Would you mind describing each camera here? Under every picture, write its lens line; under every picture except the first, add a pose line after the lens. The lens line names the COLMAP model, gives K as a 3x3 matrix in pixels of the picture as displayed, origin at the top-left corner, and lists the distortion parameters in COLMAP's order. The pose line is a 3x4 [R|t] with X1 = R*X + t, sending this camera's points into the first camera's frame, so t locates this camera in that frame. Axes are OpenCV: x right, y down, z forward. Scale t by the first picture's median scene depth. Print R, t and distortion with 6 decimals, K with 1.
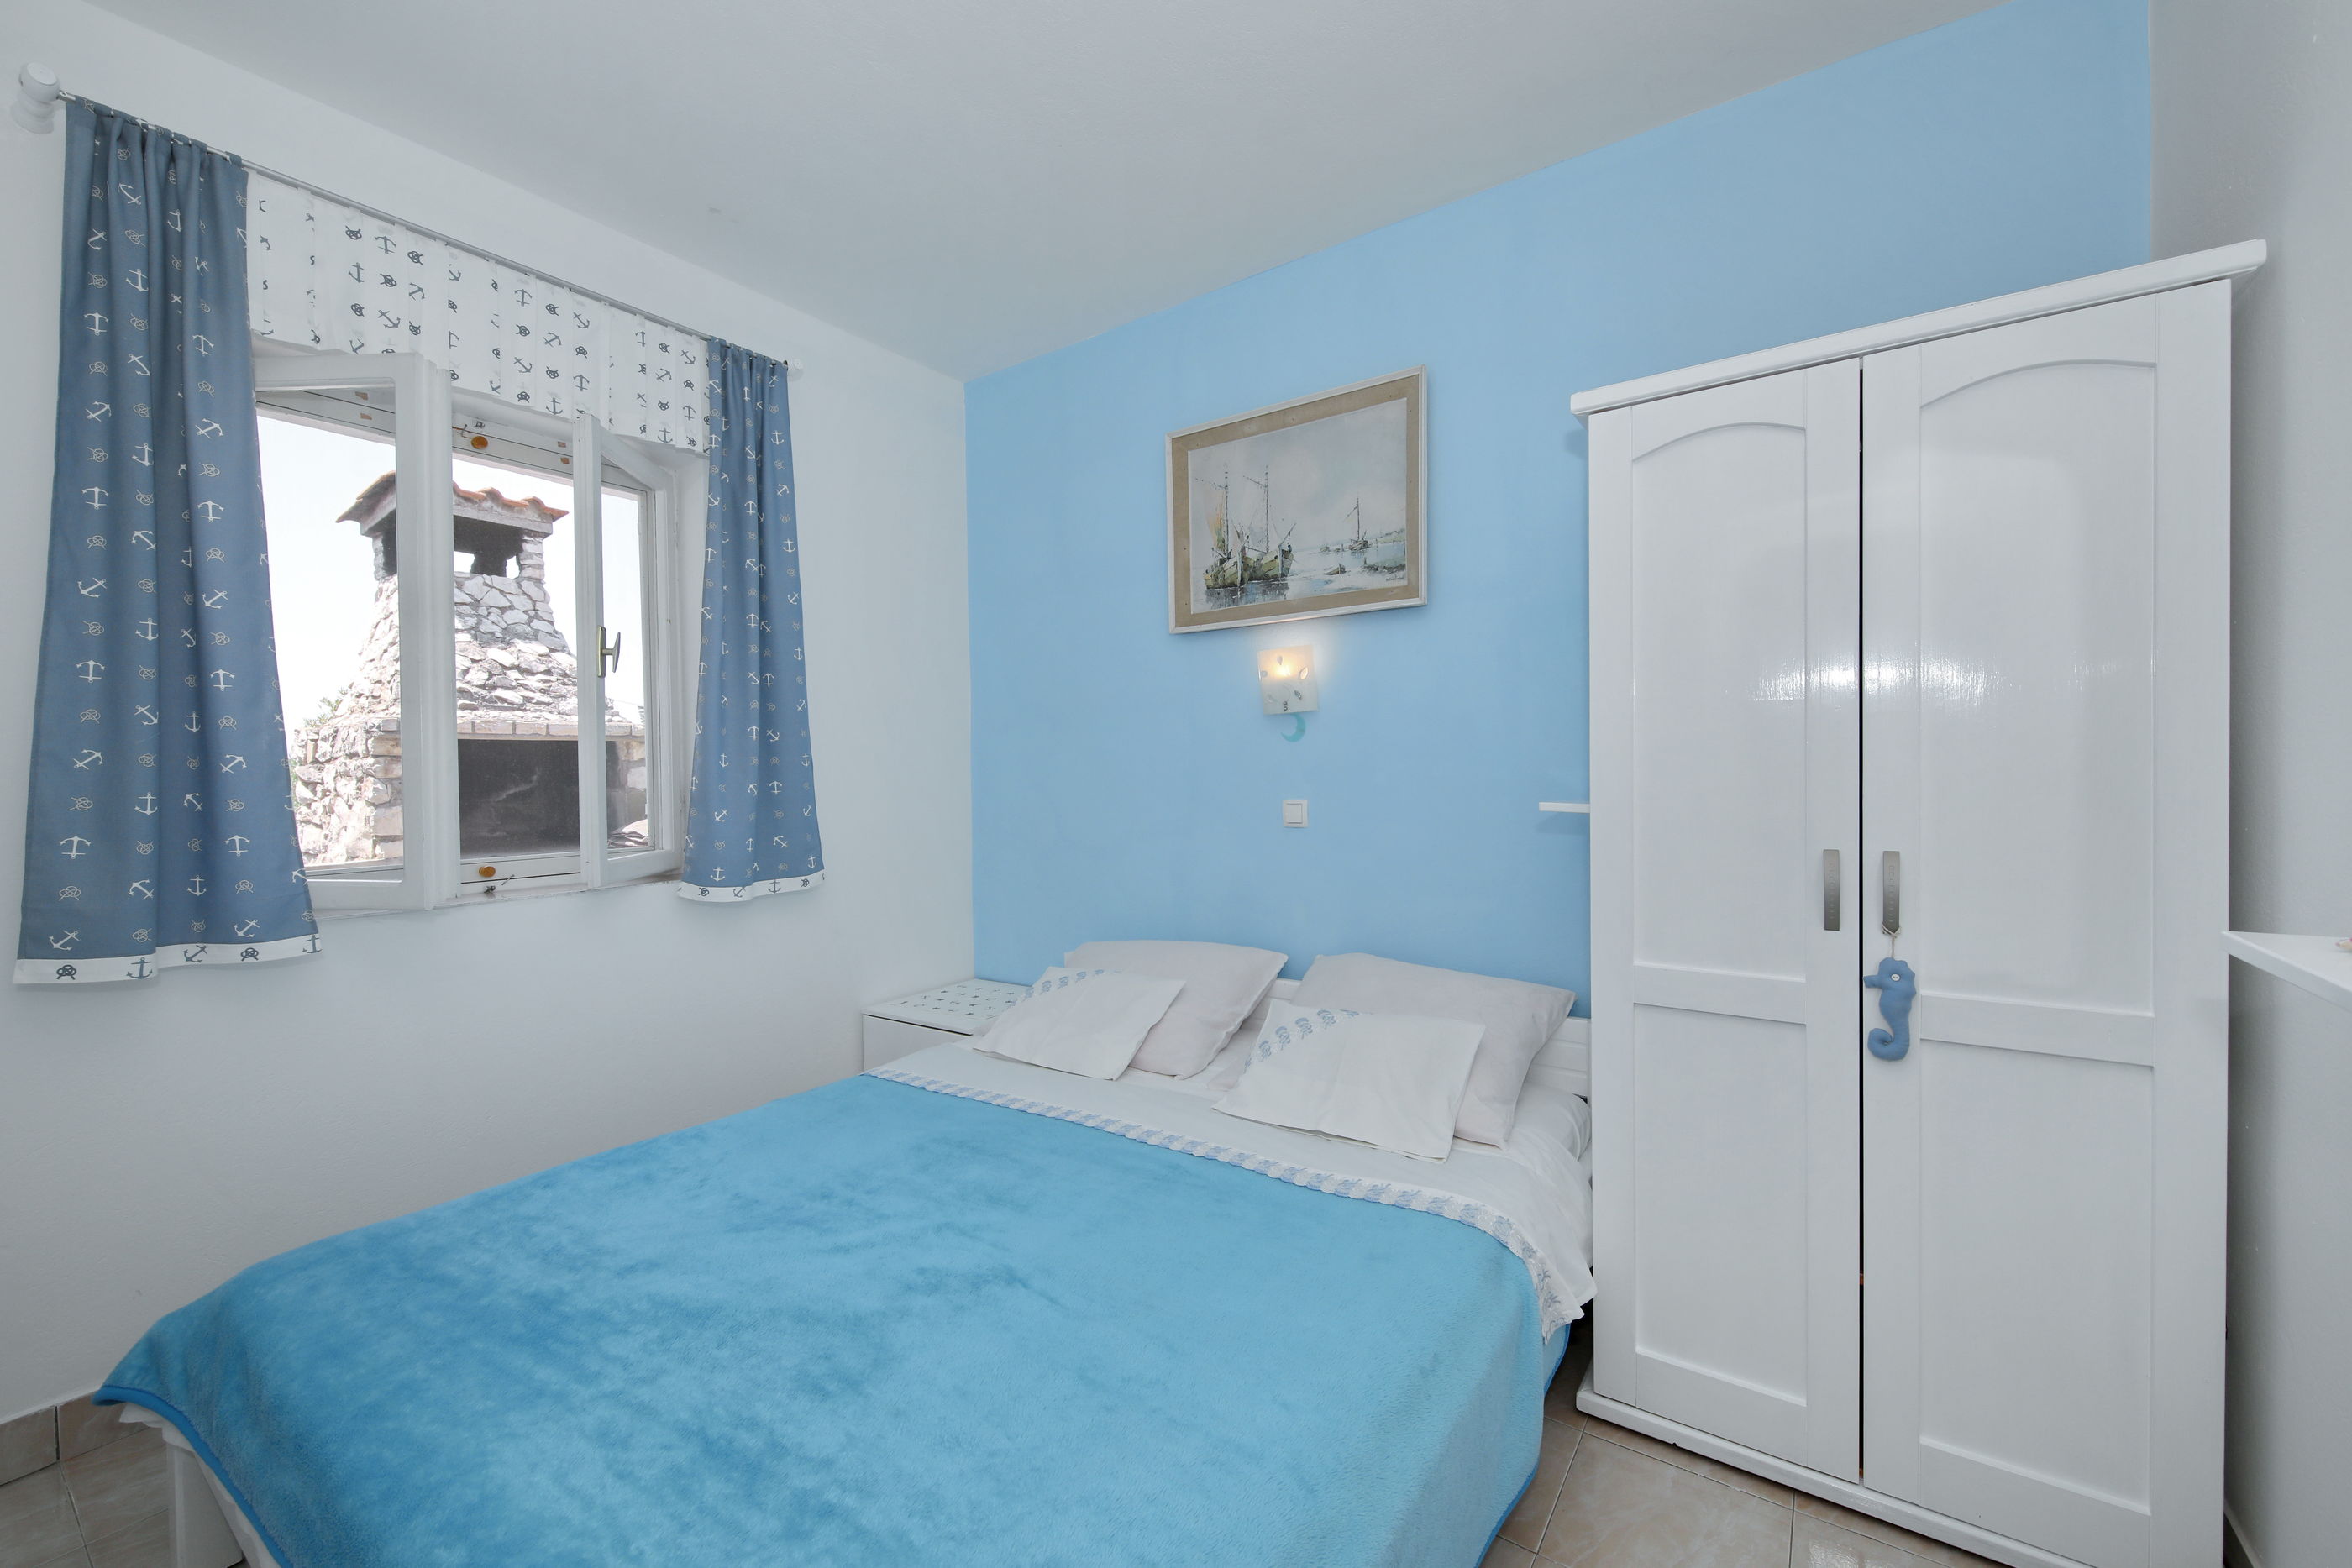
lens RADIAL K [[931.7, 0, 1174.0], [0, 931.7, 777.6], [0, 0, 1]] dist [0.011826, -0.005680]
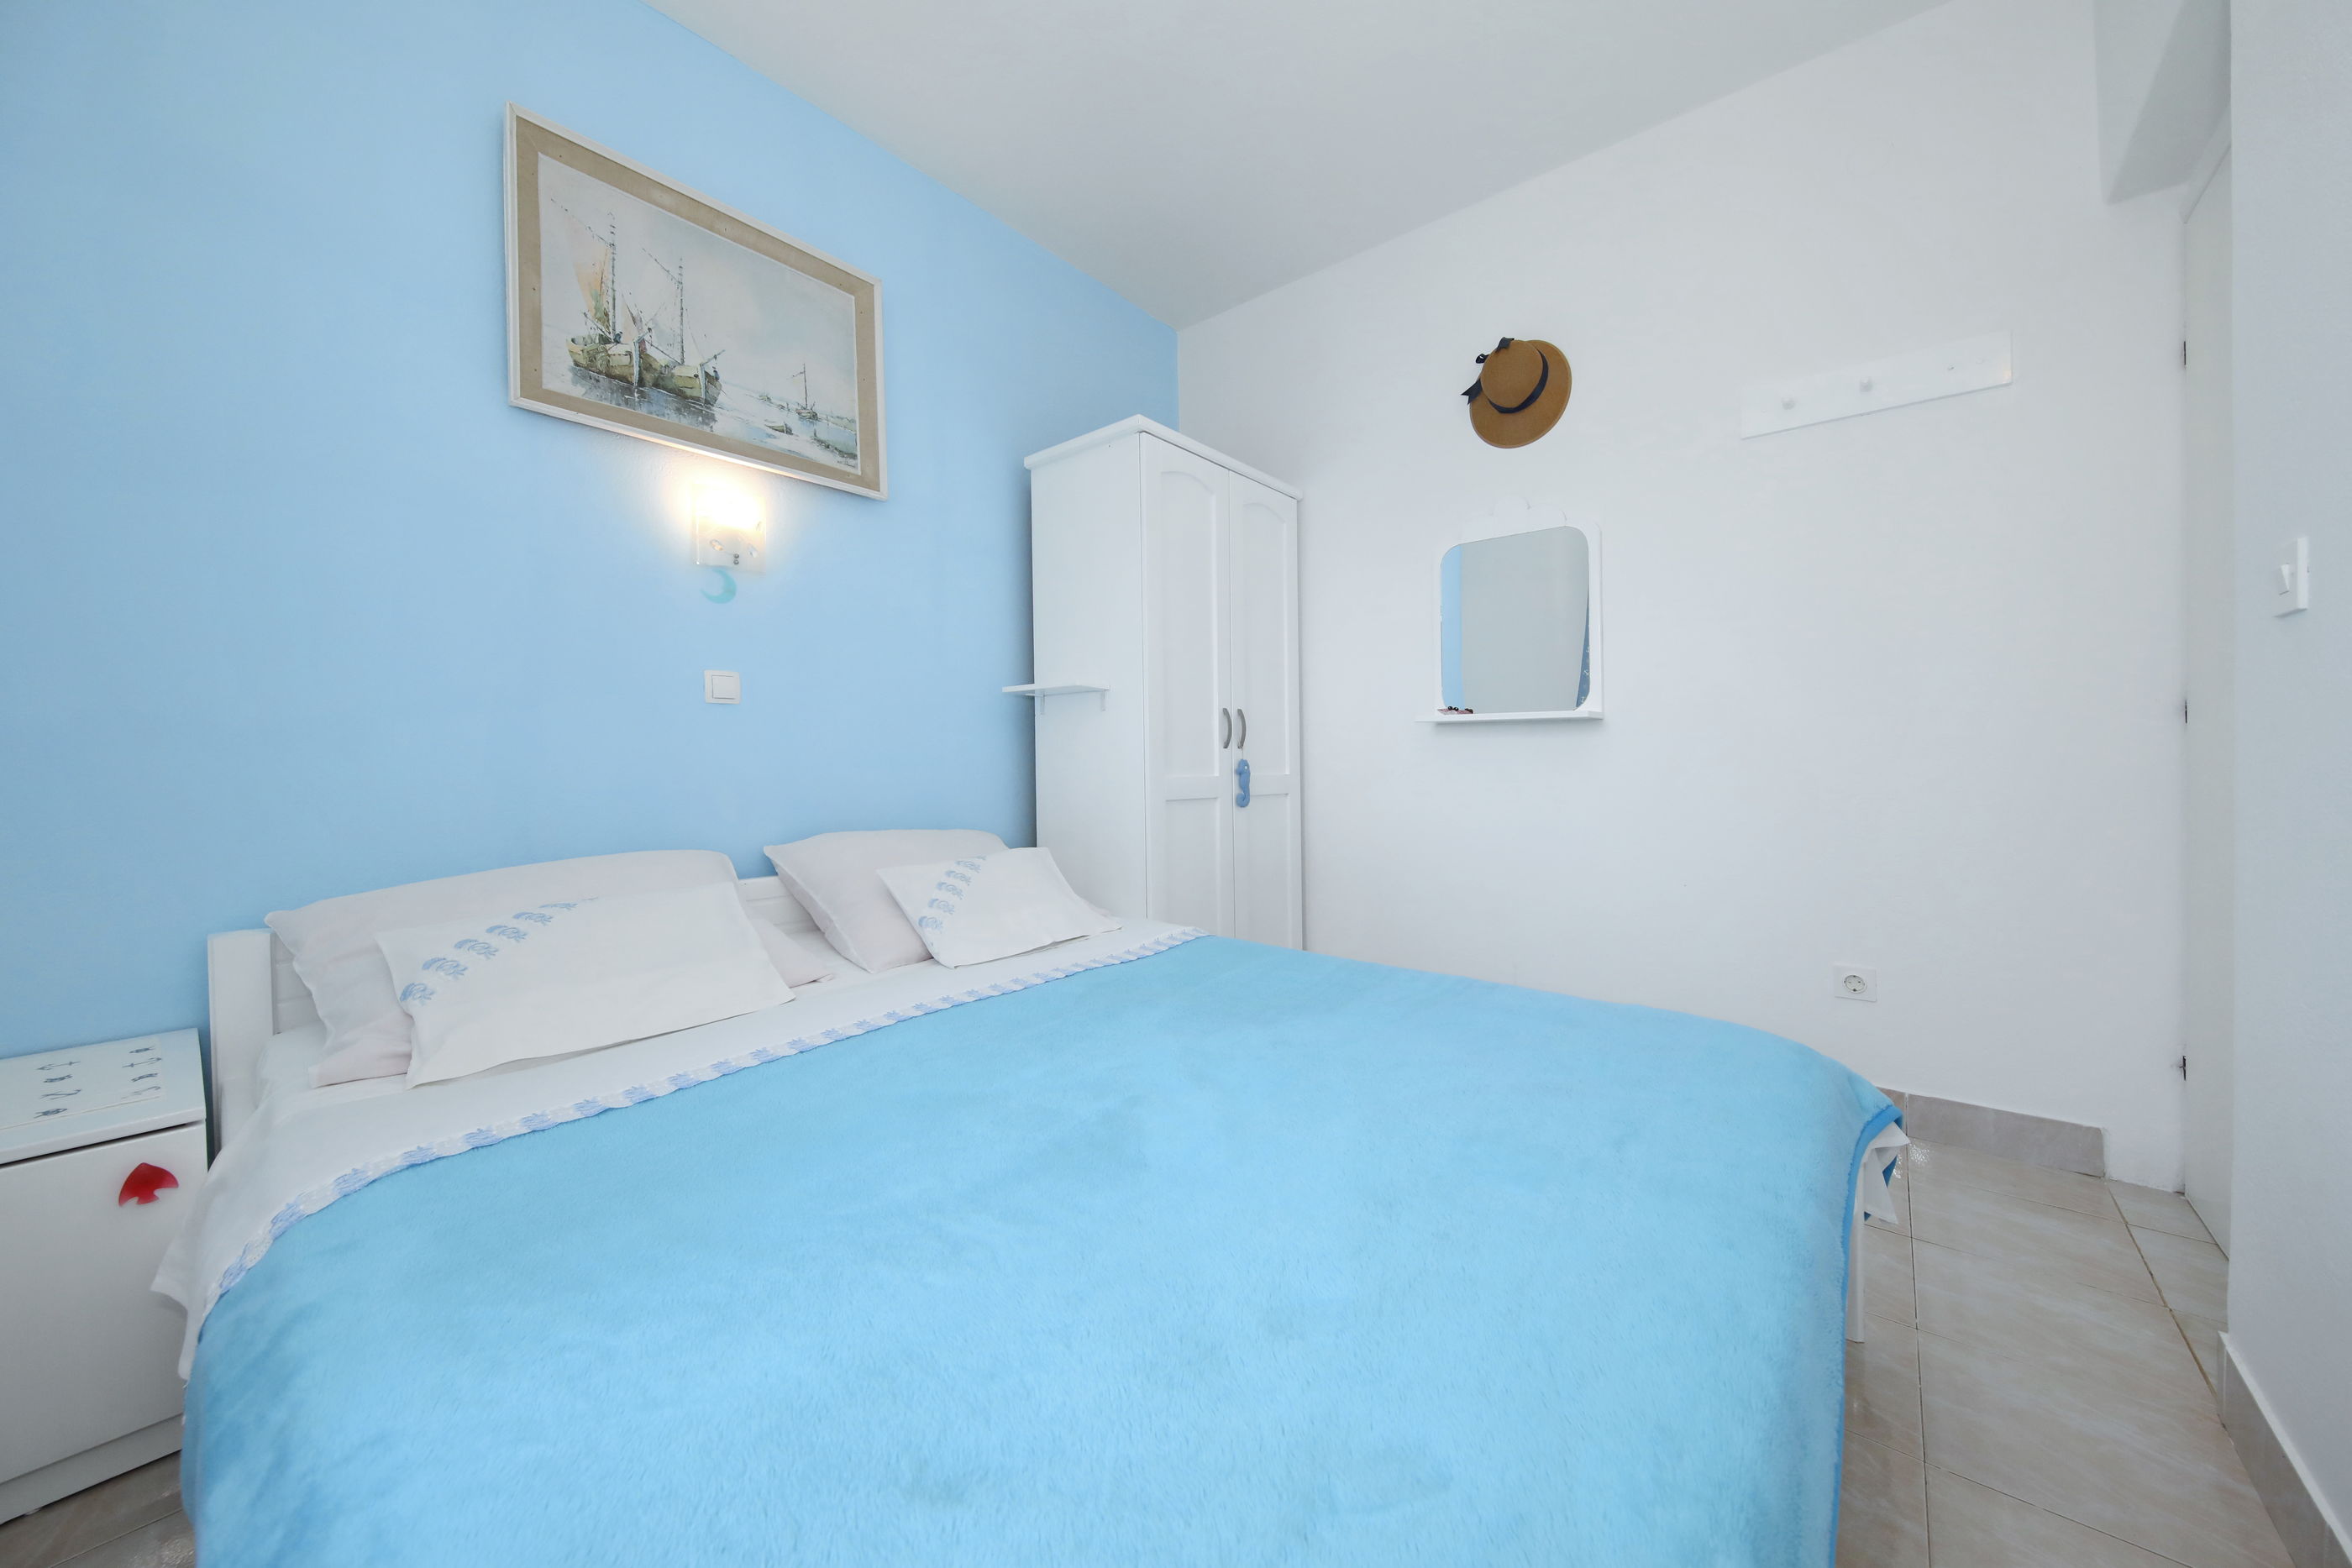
lens RADIAL K [[778.8, 0, 1184.6], [0, 778.8, 780.2], [0, 0, 1]] dist [-0.010225, -0.000081]
pose [[0.124276, 0.002126, 0.992245, -0.521899], [0.011983, 0.999922, -0.003644, 0.131533], [-0.992175, 0.012343, 0.124241, 0.491433]]
